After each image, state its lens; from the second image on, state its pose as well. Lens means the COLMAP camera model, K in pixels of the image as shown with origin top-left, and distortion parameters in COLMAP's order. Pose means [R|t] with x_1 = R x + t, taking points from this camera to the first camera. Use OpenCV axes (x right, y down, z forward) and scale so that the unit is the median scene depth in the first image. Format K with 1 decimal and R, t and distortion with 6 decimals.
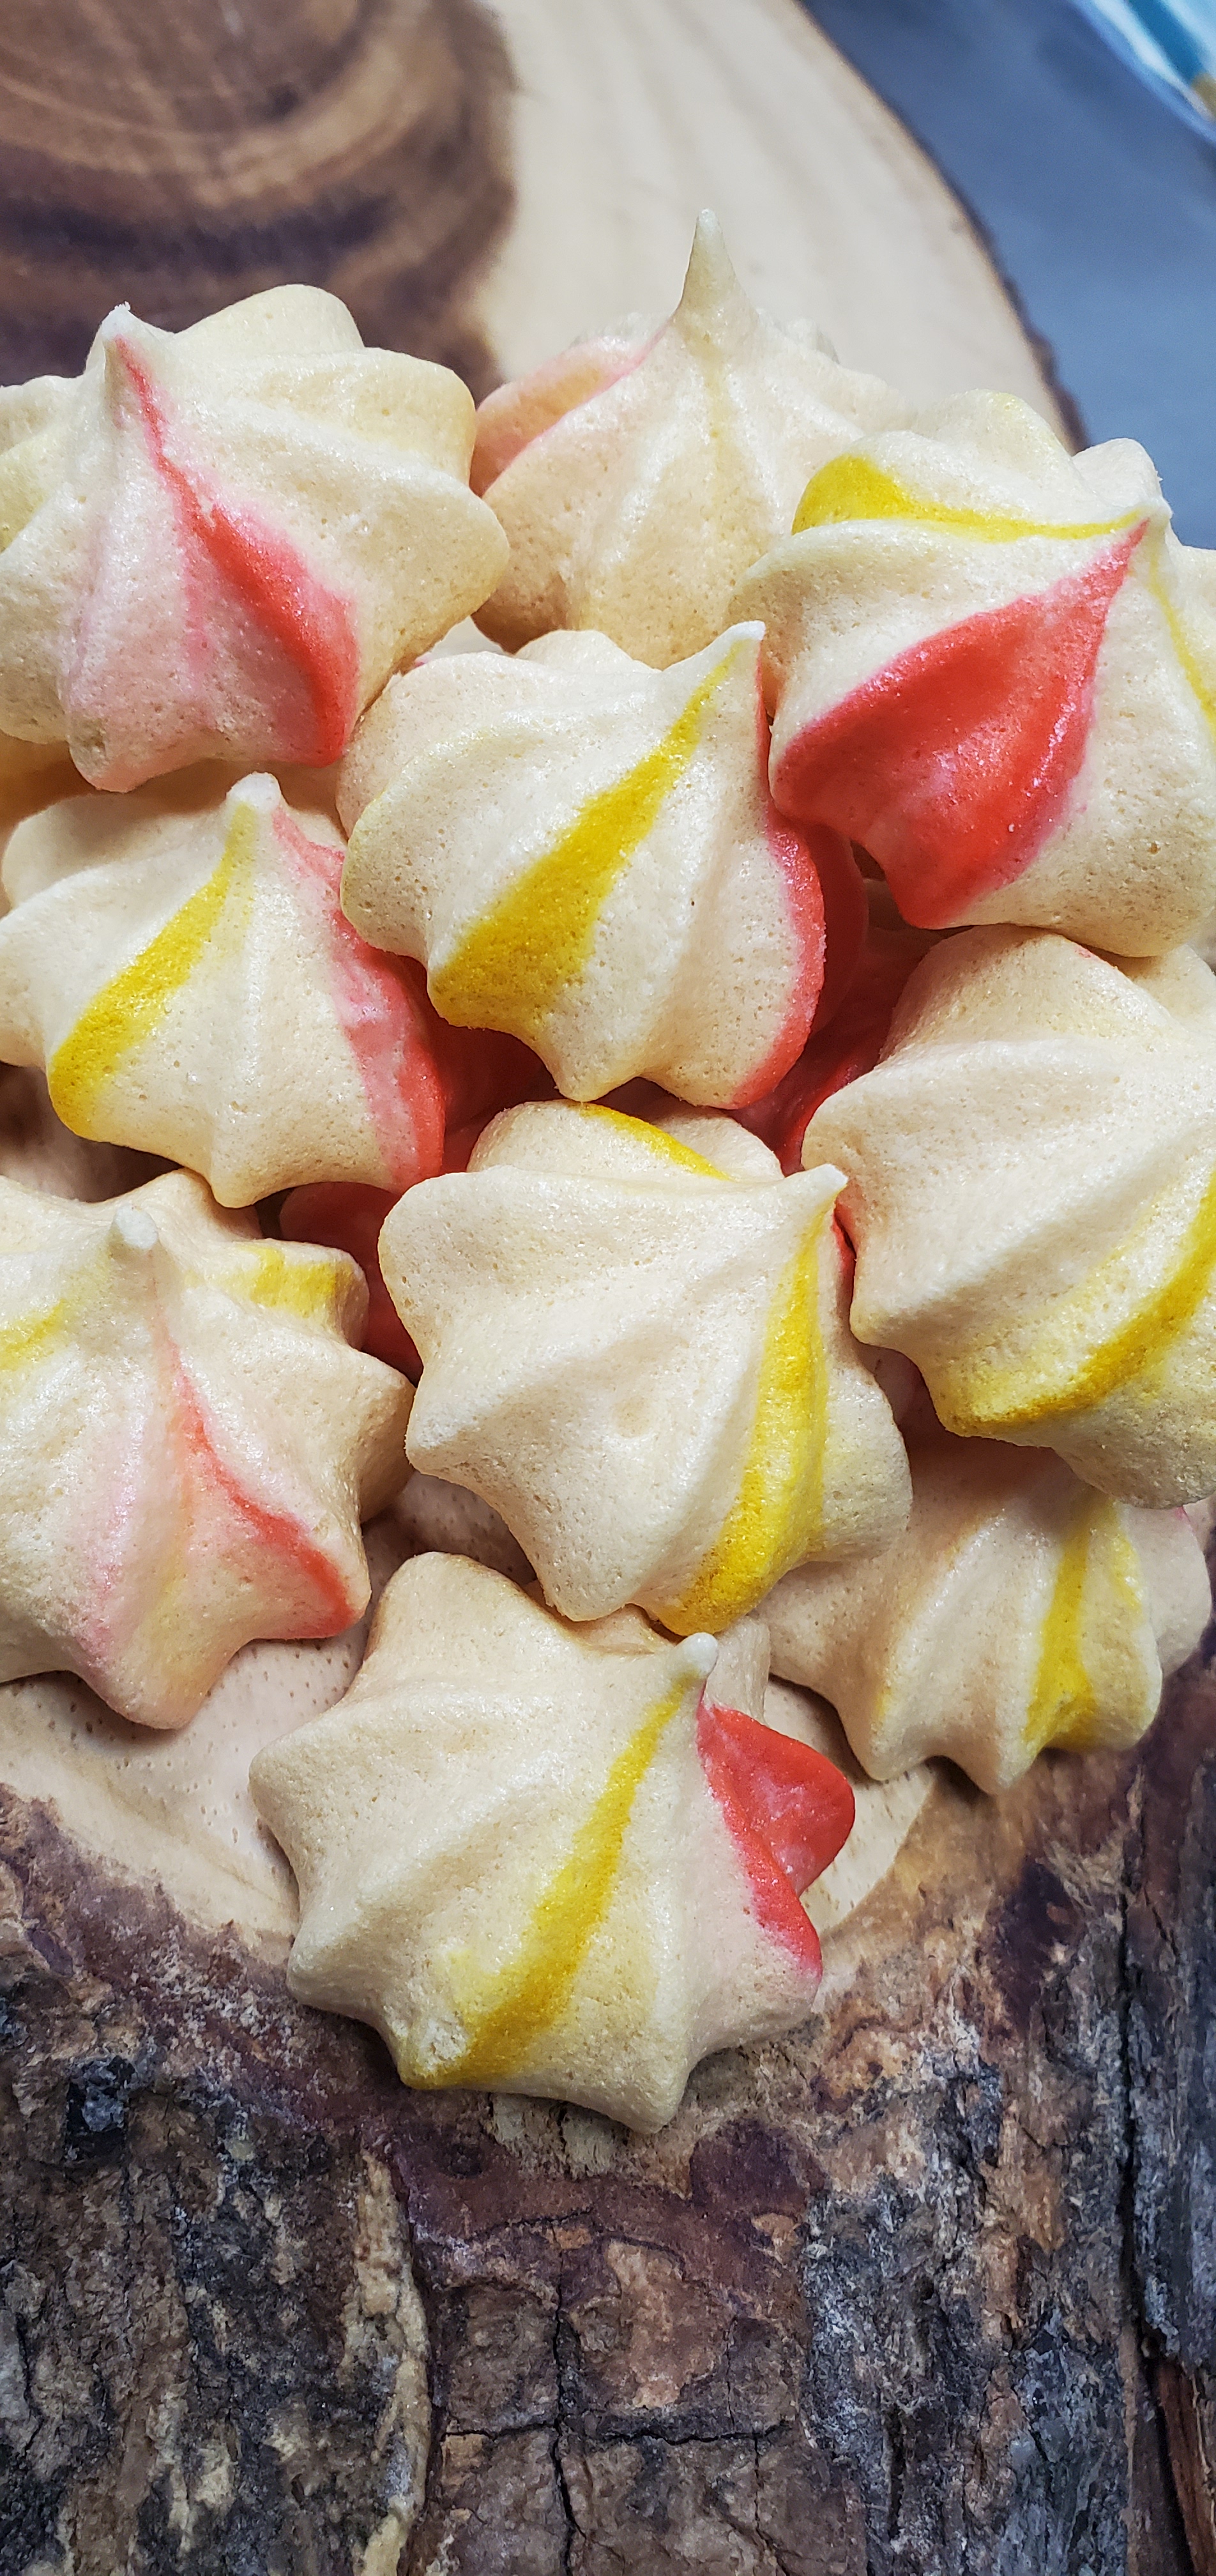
lens RADIAL K [[2347.3, 0, 613.5], [0, 2347.3, 1268.7], [0, 0, 1]] dist [-0.142064, 0.094288]
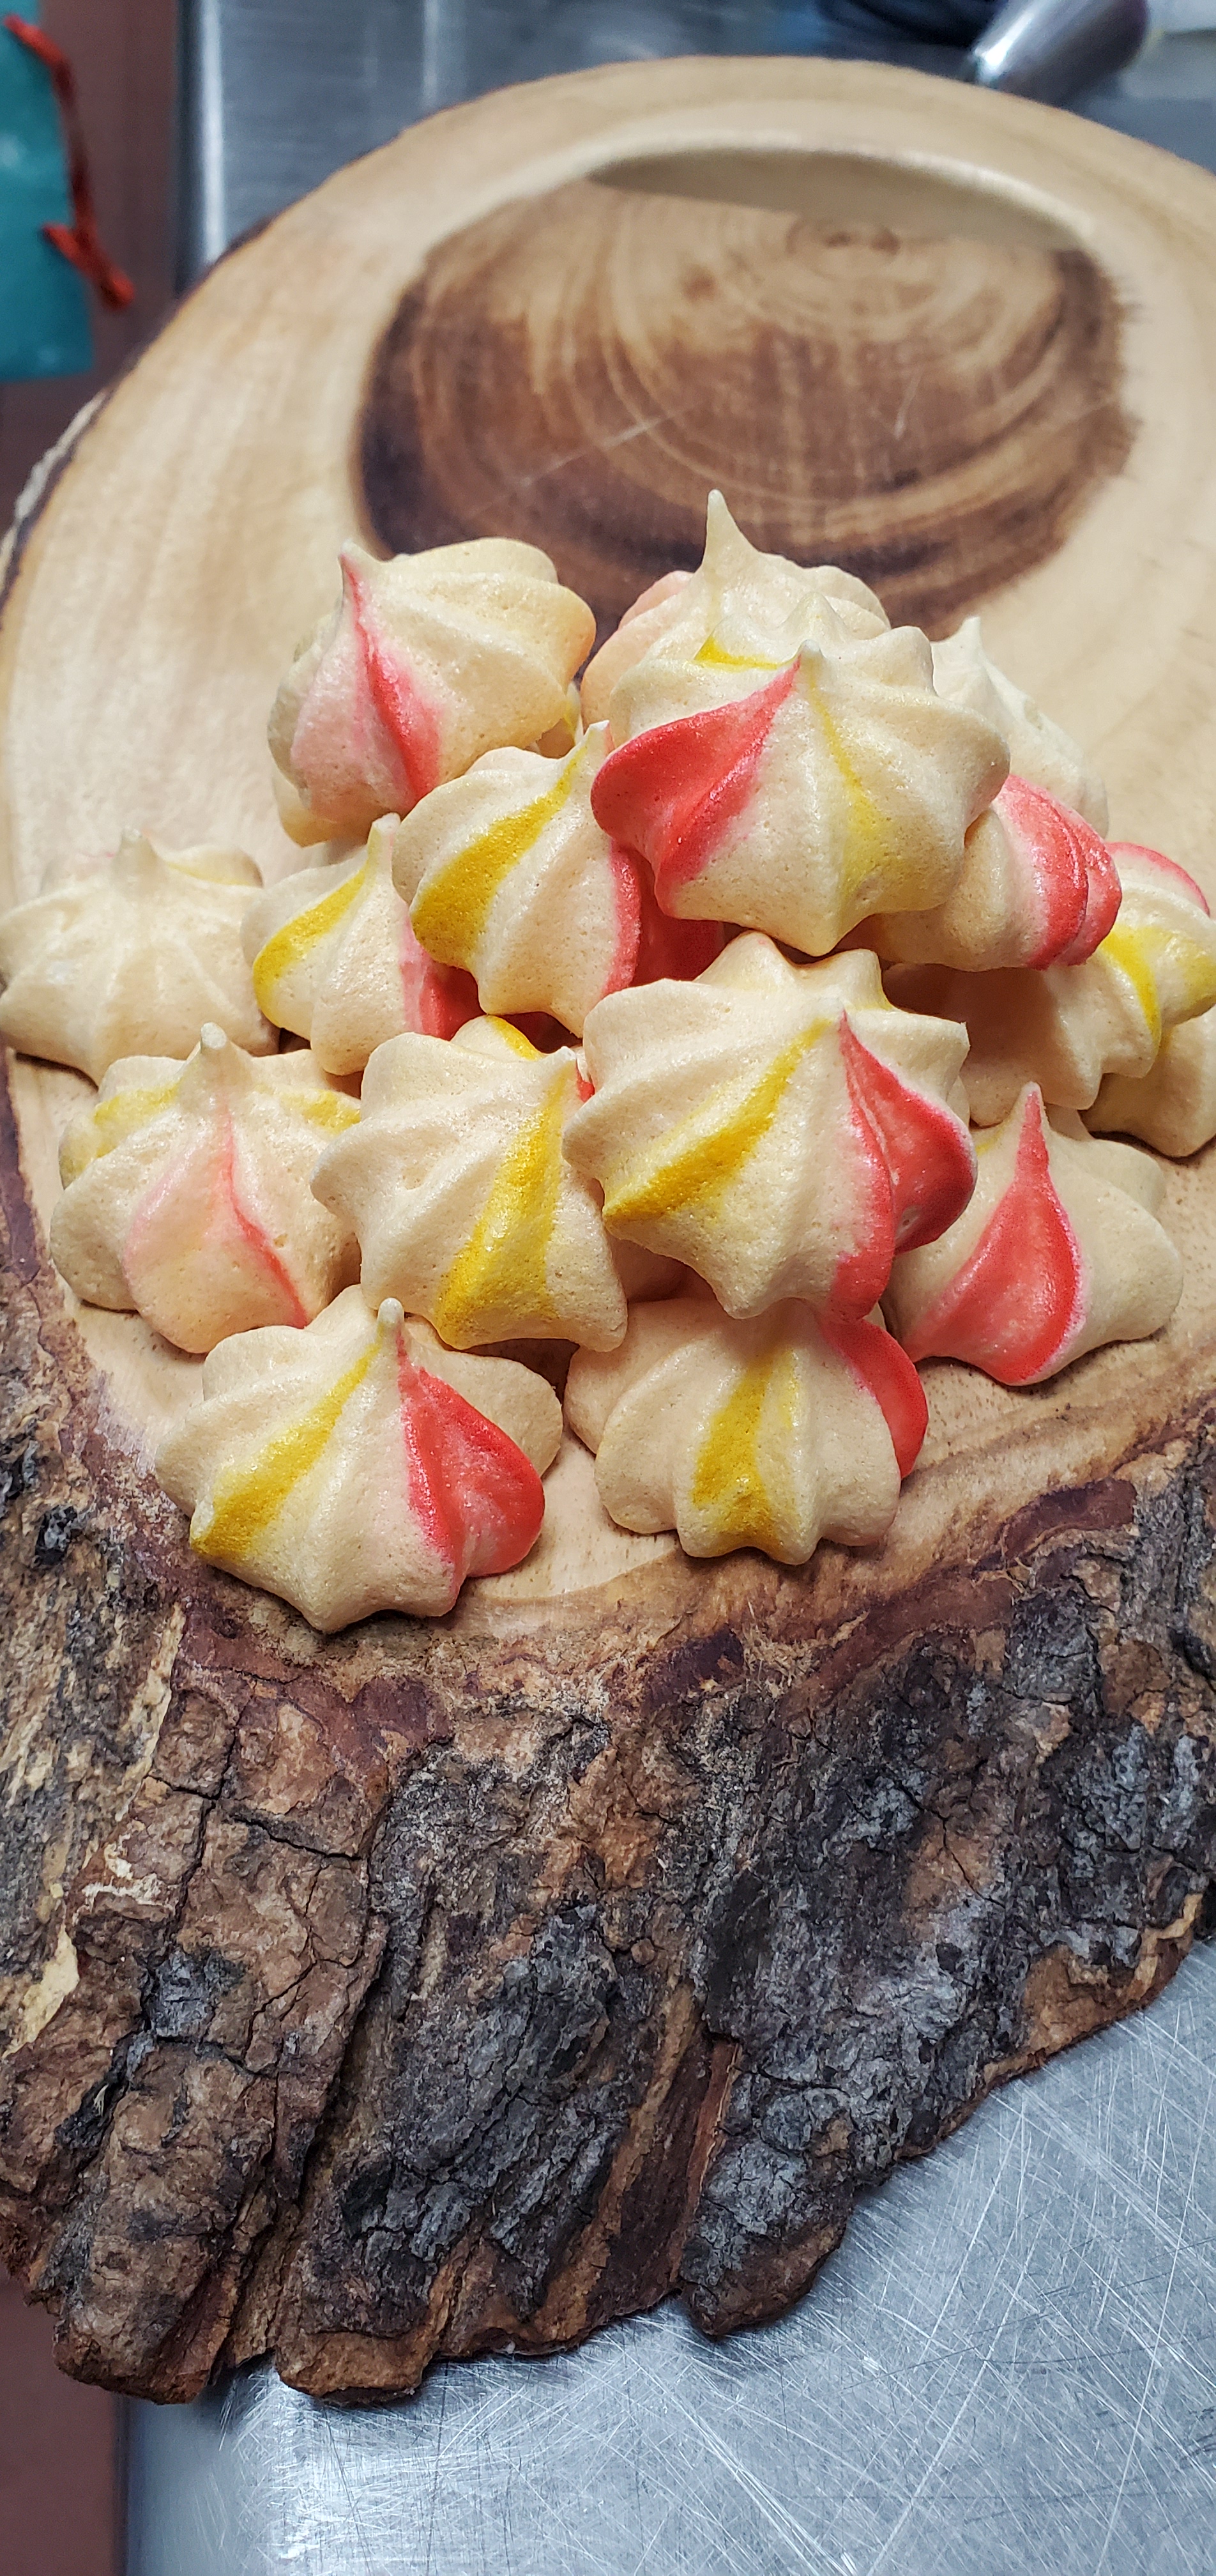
lens RADIAL K [[2347.3, 0, 600.3], [0, 2347.3, 1294.0], [0, 0, 1]] dist [-0.142064, 0.094288]
pose [[0.852264, 0.160623, -0.497842, 0.911462], [-0.243229, 0.964237, -0.105289, 0.272462], [0.463126, 0.210824, 0.860853, -0.305686]]
